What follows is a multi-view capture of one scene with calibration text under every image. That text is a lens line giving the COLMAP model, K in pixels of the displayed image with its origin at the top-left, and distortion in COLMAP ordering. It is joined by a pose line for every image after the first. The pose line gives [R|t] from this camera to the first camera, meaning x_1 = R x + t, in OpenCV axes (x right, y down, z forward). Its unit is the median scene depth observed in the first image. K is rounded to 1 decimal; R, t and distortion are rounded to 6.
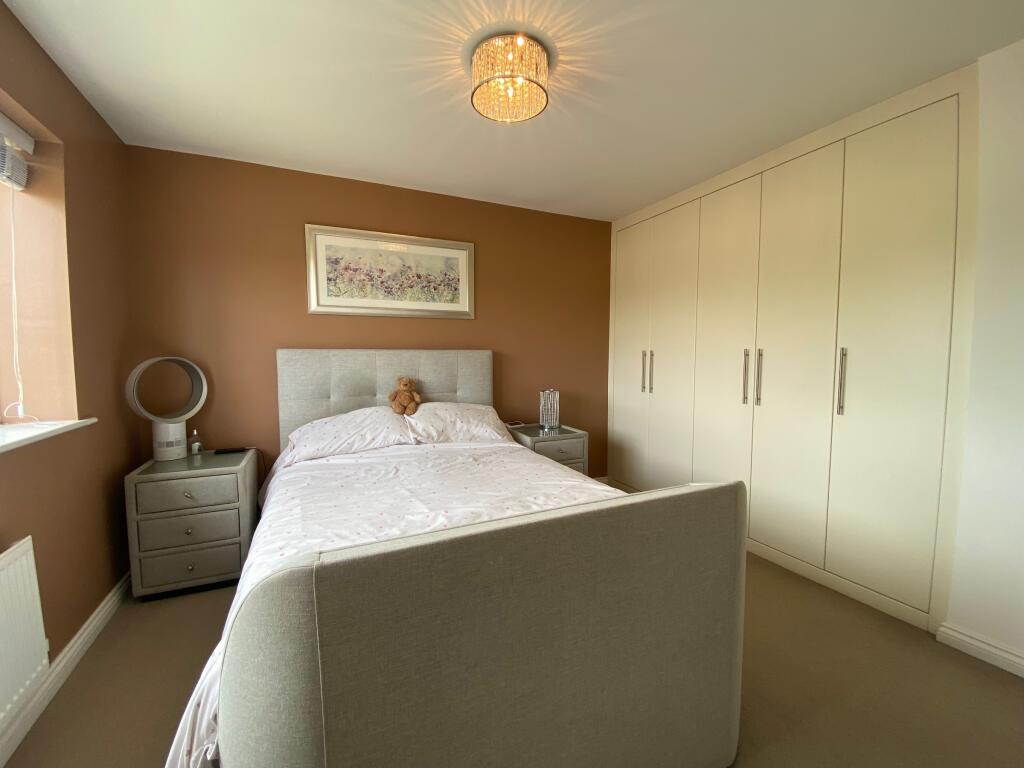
lens RADIAL K [[411.1, 0, 508.0], [0, 411.1, 383.7], [0, 0, 1]] dist [0.001278, -0.011268]
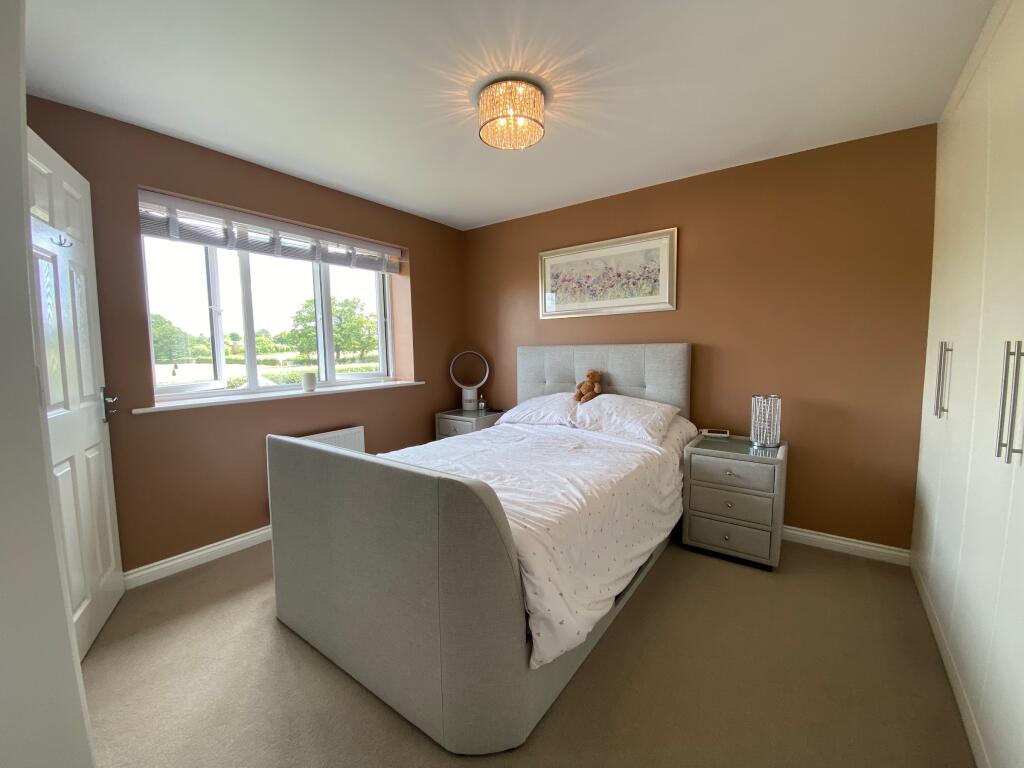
lens RADIAL K [[411.1, 0, 512.6], [0, 411.1, 378.7], [0, 0, 1]] dist [0.001278, -0.011268]
pose [[0.456388, 0.063221, -0.887532, 0.653604], [-0.053123, 0.997629, 0.043747, -0.027610], [0.888193, 0.027183, 0.458665, 0.291712]]
